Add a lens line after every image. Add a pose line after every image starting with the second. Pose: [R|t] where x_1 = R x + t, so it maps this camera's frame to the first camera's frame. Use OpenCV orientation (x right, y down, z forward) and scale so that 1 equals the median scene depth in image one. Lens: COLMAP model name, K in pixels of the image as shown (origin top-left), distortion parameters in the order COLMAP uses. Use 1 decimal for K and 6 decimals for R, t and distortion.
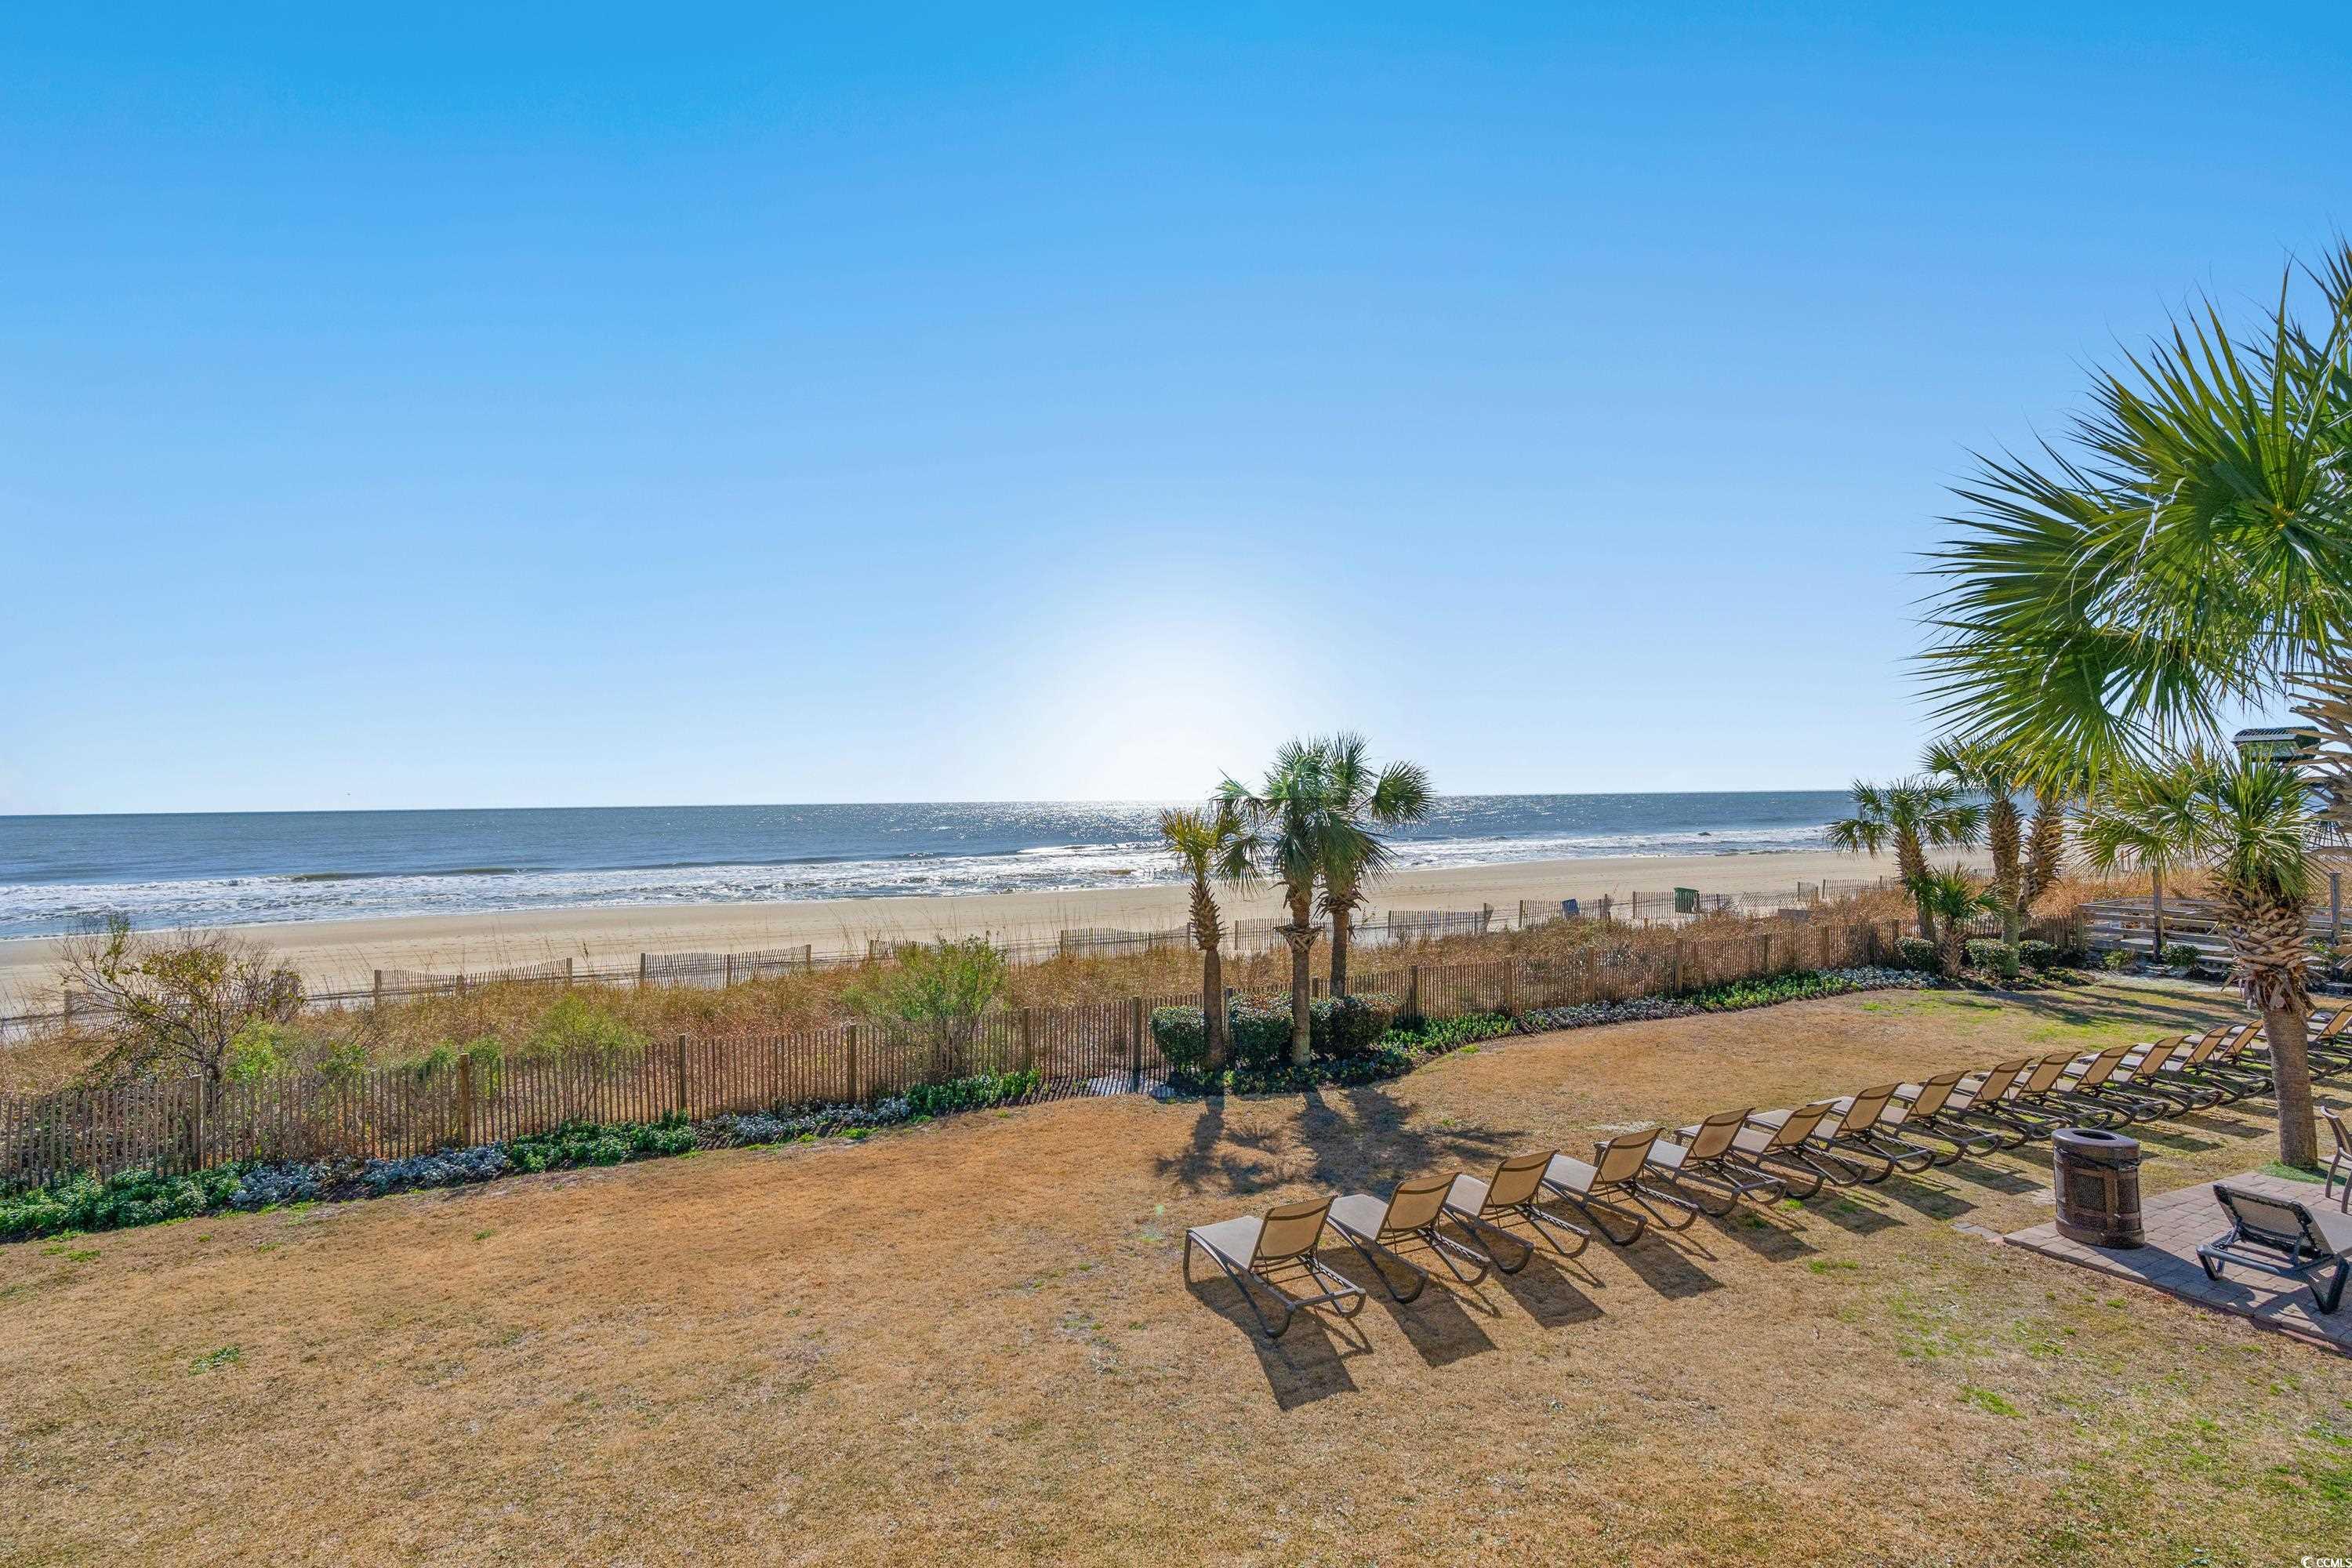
lens RADIAL K [[1080.5, 0, 1165.4], [0, 1080.5, 798.1], [0, 0, 1]] dist [-0.017304, 0.002996]
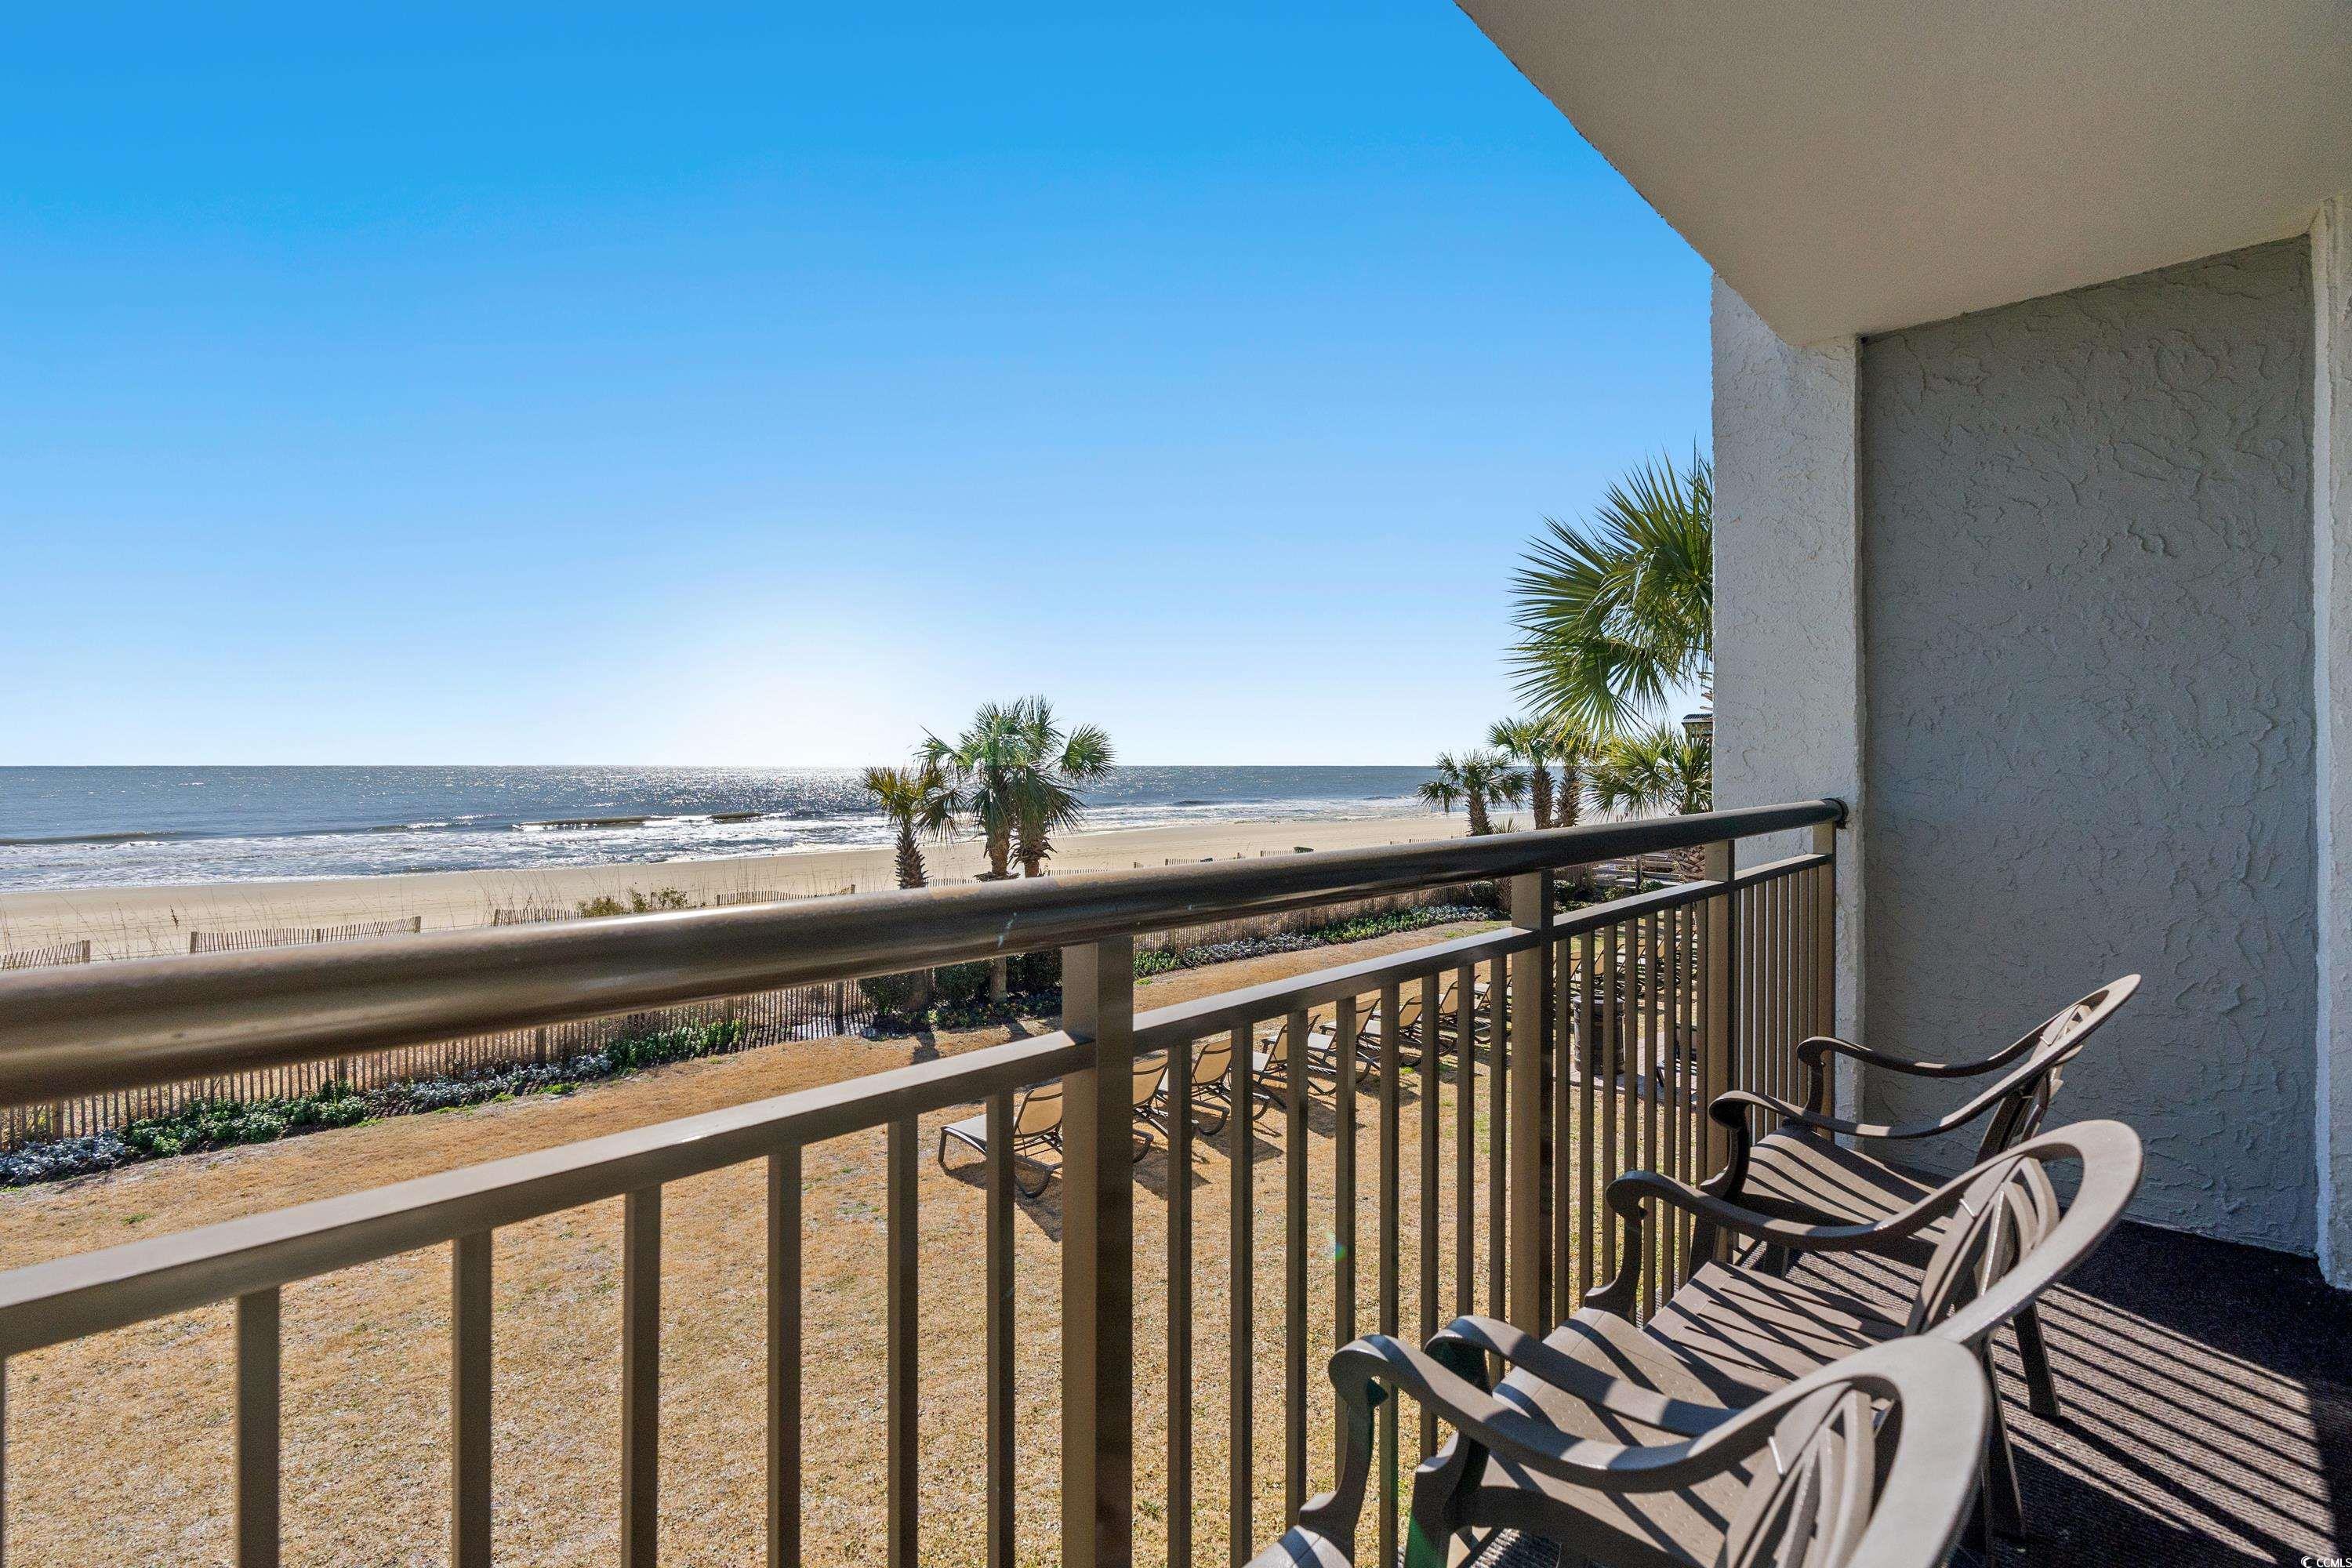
lens RADIAL K [[1080.5, 0, 1188.6], [0, 1080.5, 777.0], [0, 0, 1]] dist [-0.017304, 0.002996]
pose [[0.938801, 0.010408, 0.344302, -0.076448], [-0.013484, 0.999888, 0.006539, 0.013513], [-0.344195, -0.010781, 0.938836, -0.086056]]
